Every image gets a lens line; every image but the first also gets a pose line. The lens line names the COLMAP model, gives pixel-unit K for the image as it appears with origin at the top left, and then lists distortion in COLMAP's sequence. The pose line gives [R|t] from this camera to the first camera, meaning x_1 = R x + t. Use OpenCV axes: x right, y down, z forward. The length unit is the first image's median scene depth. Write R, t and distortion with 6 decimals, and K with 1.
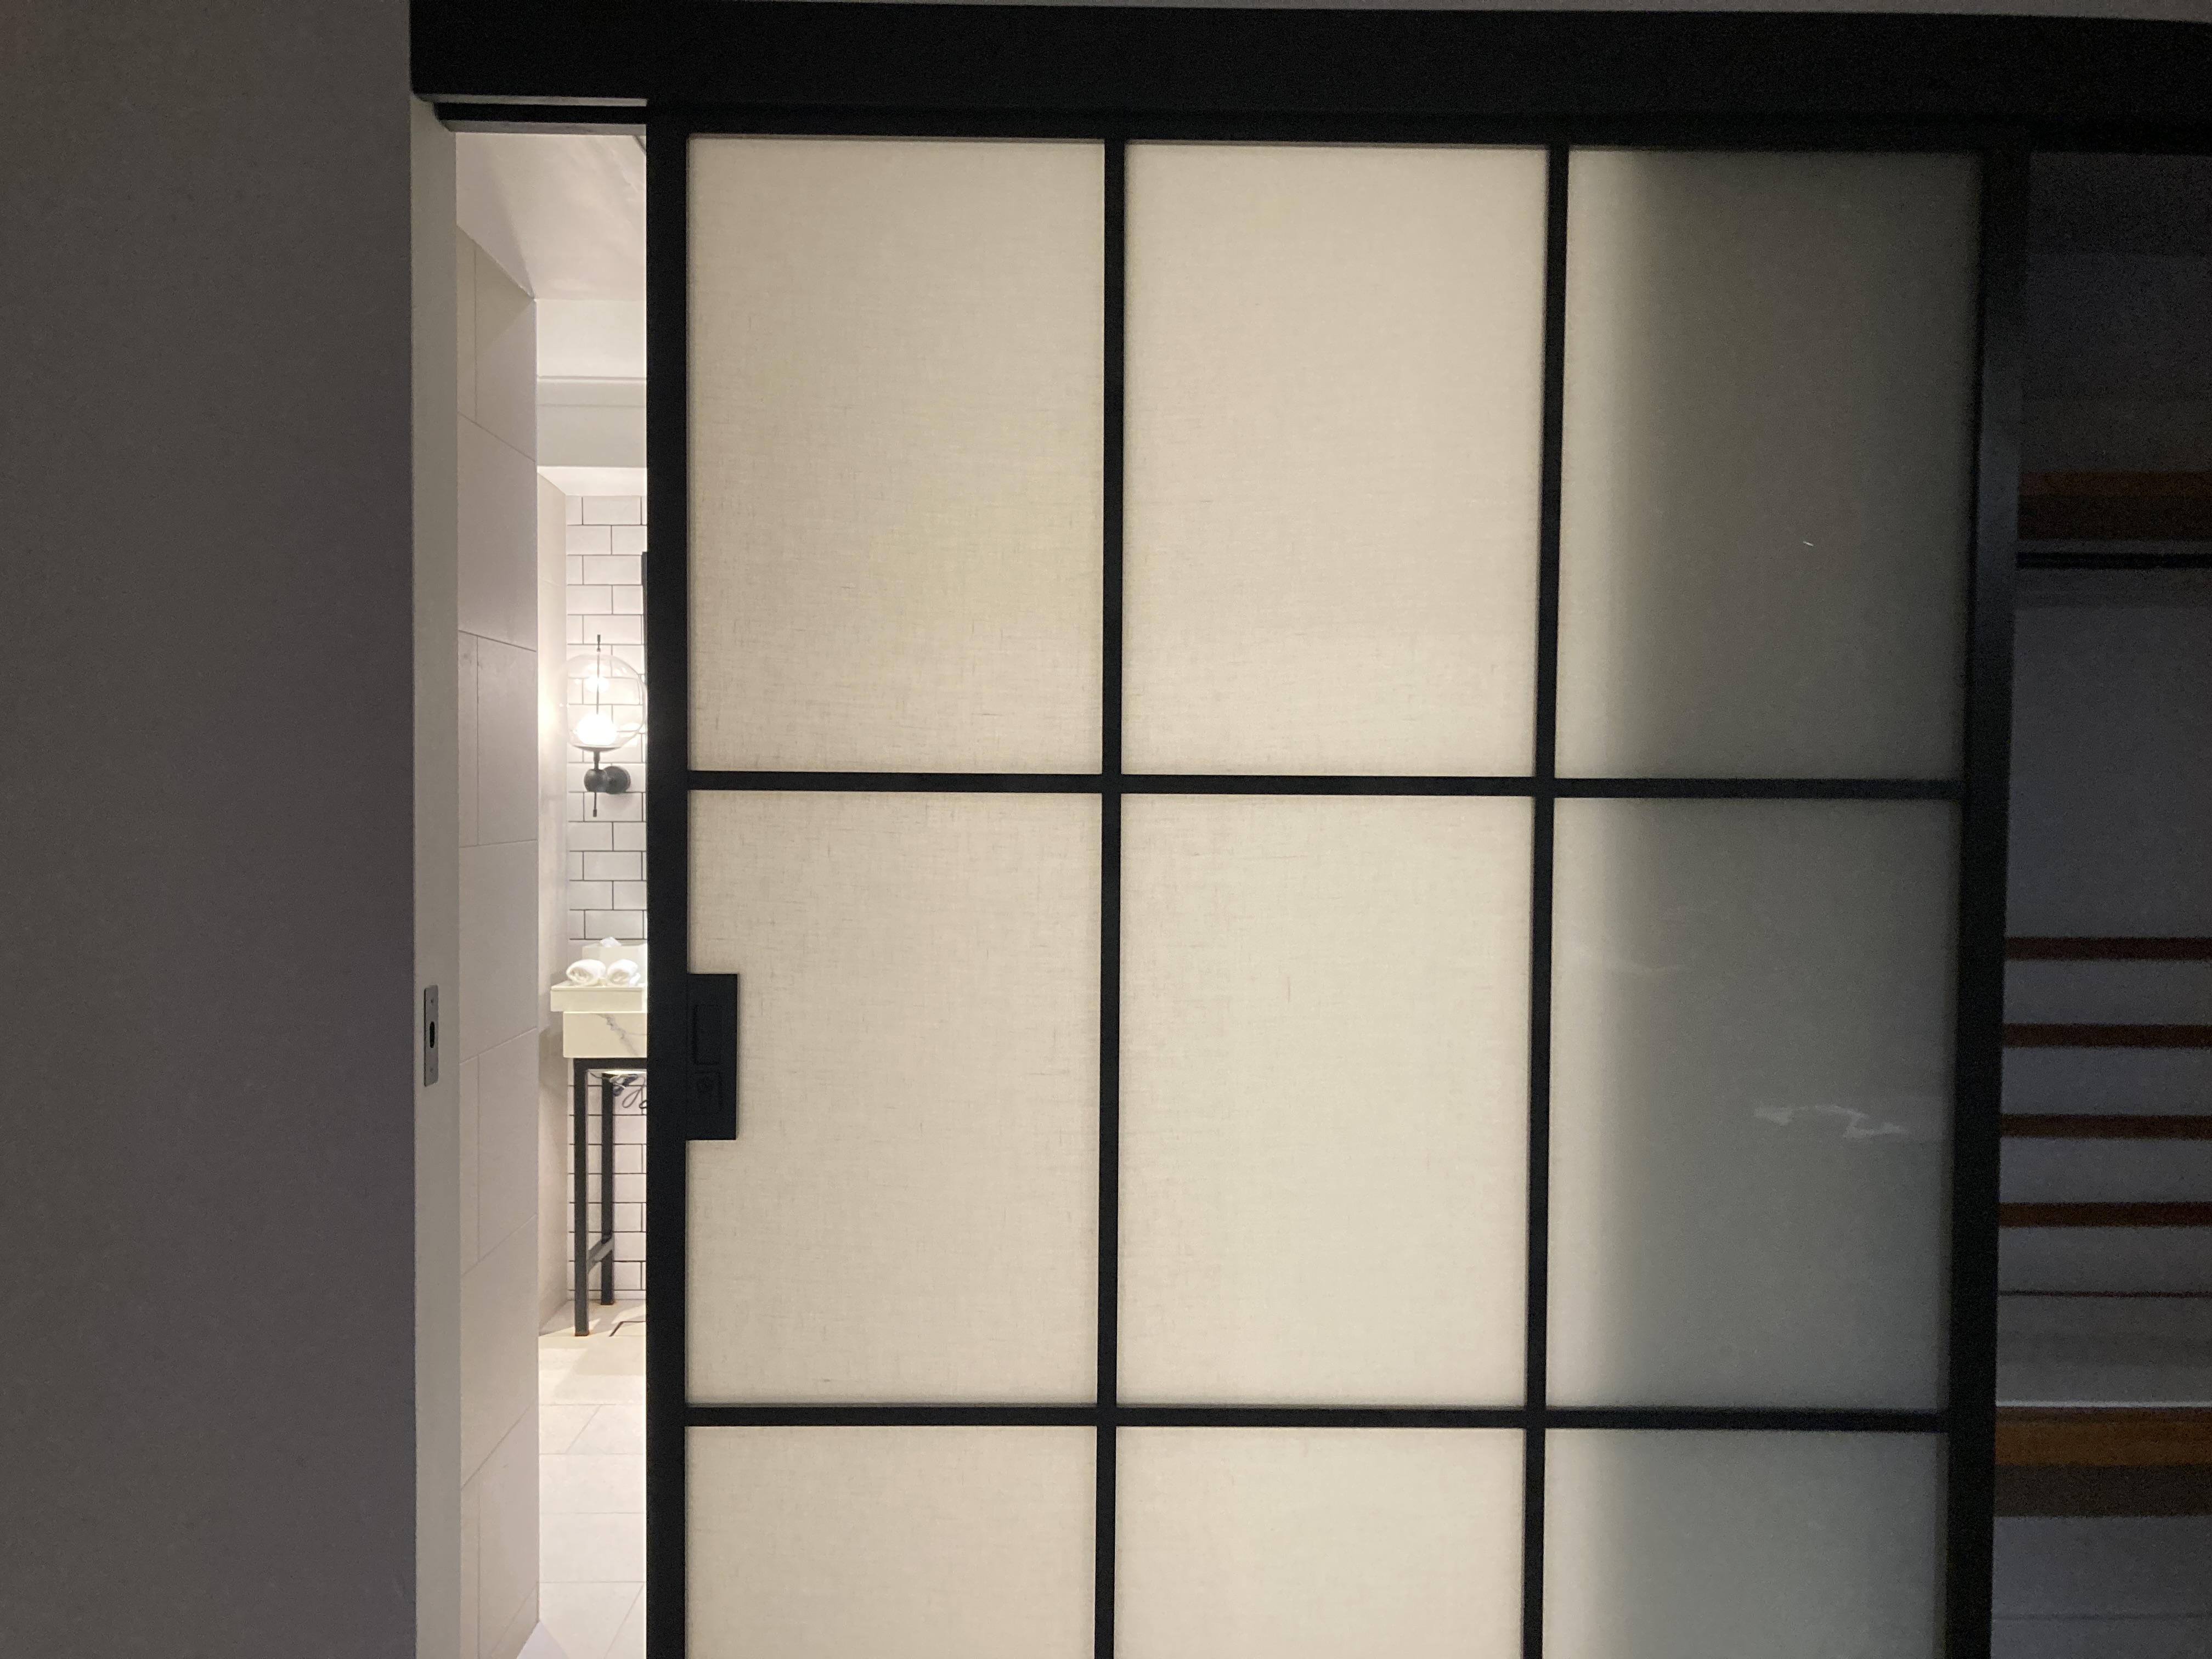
lens RADIAL K [[1829.8, 0, 1106.0], [0, 1829.8, 829.5], [0, 0, 1]] dist [0.135964, -0.295373]
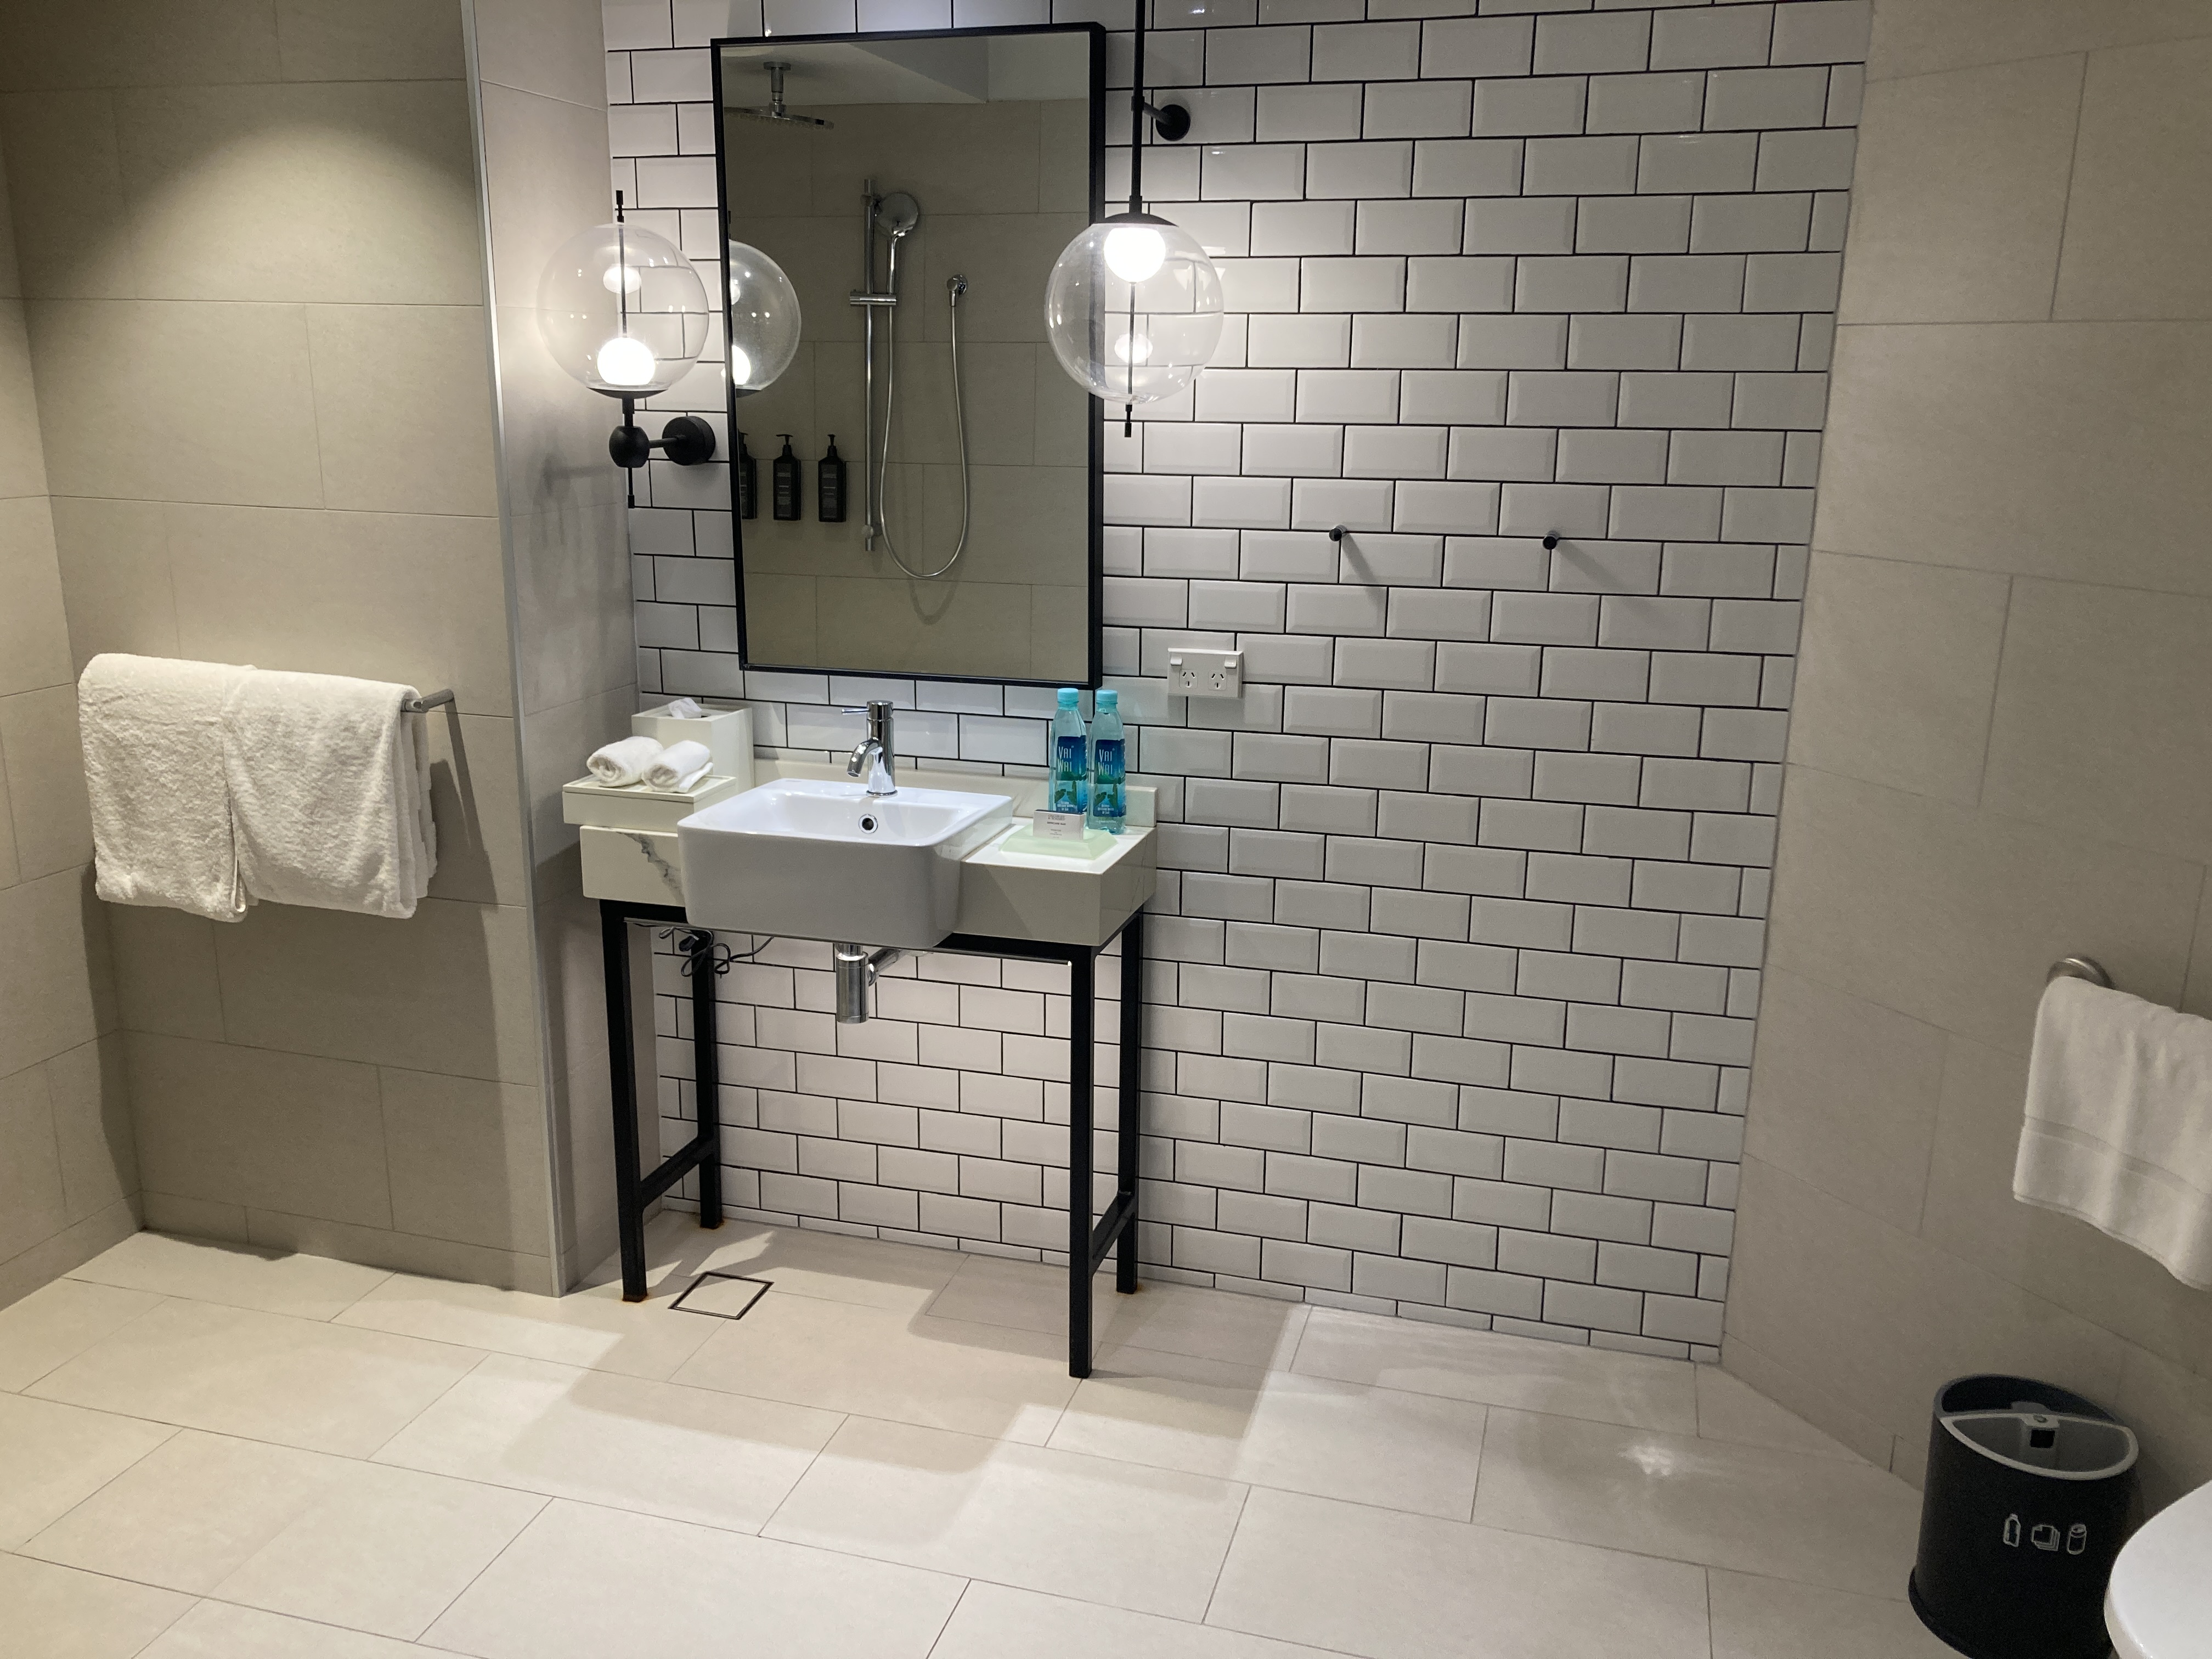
lens RADIAL K [[1829.8, 0, 1106.0], [0, 1829.8, 829.5], [0, 0, 1]] dist [0.135964, -0.295373]
pose [[0.956492, 0.078540, -0.280990, 0.052644], [-0.014318, 0.974561, 0.223663, -0.042596], [0.291409, -0.209909, 0.933284, 0.460913]]
